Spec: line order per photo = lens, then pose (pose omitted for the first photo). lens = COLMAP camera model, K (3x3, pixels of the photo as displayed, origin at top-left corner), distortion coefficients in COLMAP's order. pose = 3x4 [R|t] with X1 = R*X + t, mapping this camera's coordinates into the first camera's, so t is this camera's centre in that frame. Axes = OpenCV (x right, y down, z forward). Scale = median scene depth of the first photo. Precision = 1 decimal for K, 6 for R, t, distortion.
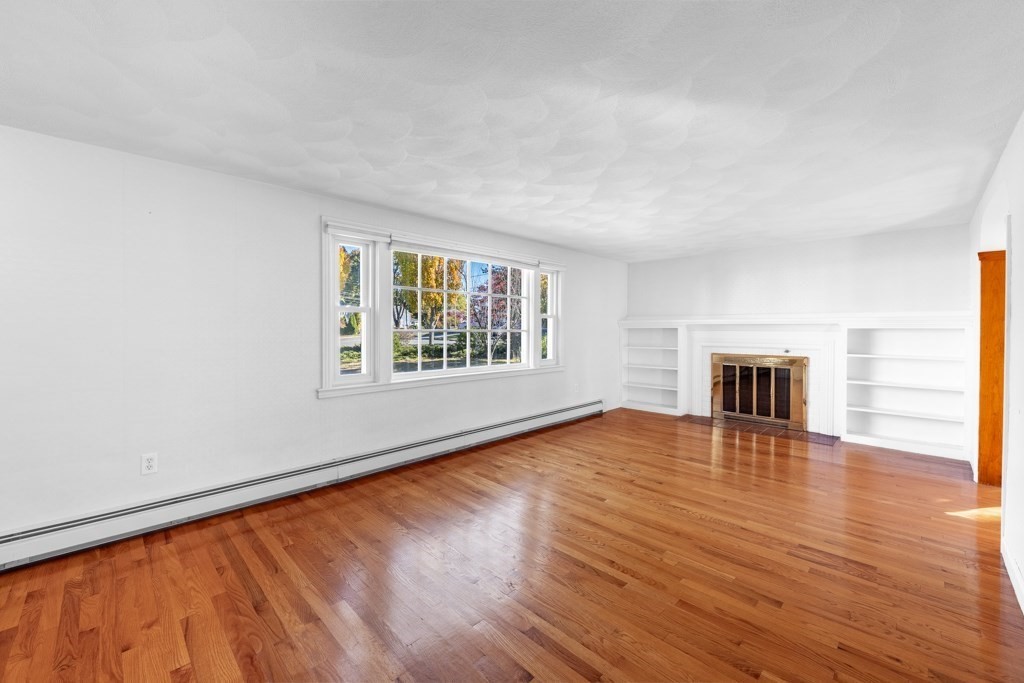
lens RADIAL K [[408.8, 0, 513.2], [0, 408.8, 332.2], [0, 0, 1]] dist [0.000040, 0.000091]
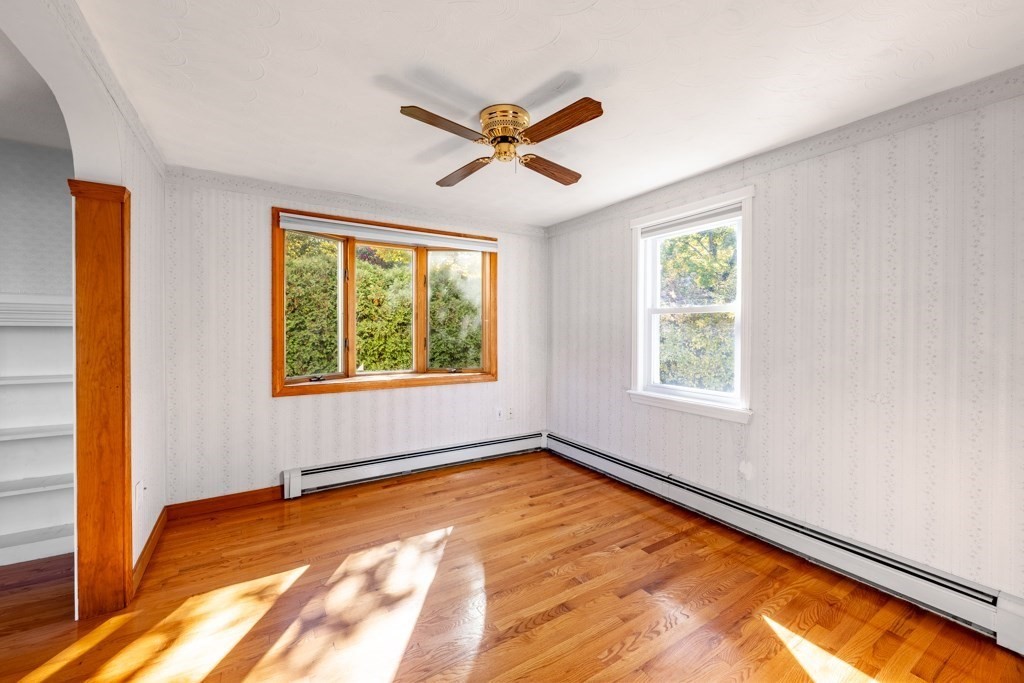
lens RADIAL K [[408.8, 0, 513.2], [0, 408.8, 332.2], [0, 0, 1]] dist [0.000040, 0.000091]
pose [[0.231472, -0.010227, 0.972788, 0.483798], [0.001363, 0.999947, 0.010188, -0.004196], [-0.972841, -0.001032, 0.231473, 0.213865]]
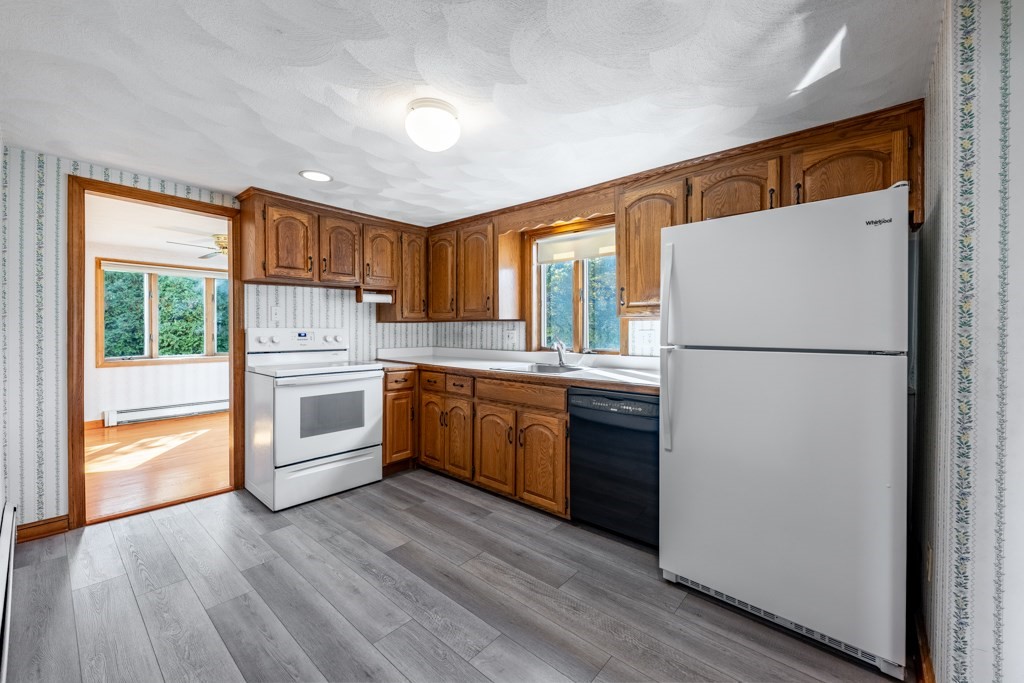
lens RADIAL K [[408.8, 0, 513.2], [0, 408.8, 332.2], [0, 0, 1]] dist [0.000040, 0.000091]
pose [[-0.070288, -0.013308, 0.997438, -0.088881], [0.000502, 0.999910, 0.013376, -0.006918], [-0.997527, 0.001441, -0.070275, -0.258164]]
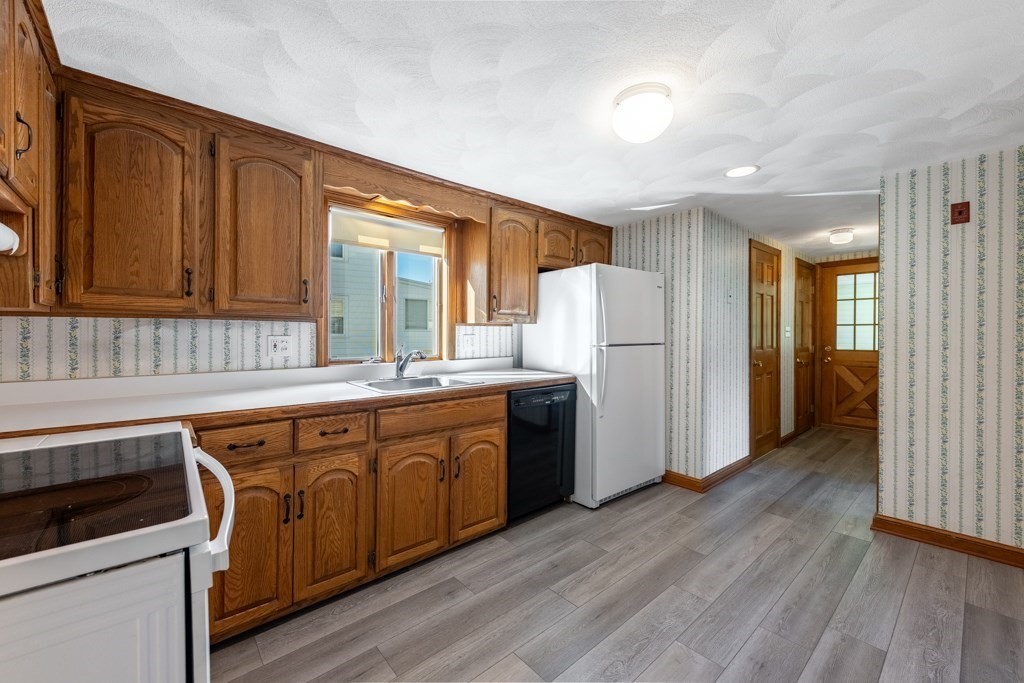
lens RADIAL K [[408.8, 0, 513.2], [0, 408.8, 332.2], [0, 0, 1]] dist [0.000040, 0.000091]
pose [[-0.998084, -0.006913, 0.061482, 1.233061], [-0.006784, 0.999974, 0.002318, -0.007154], [-0.061496, 0.001897, -0.998105, 0.880653]]
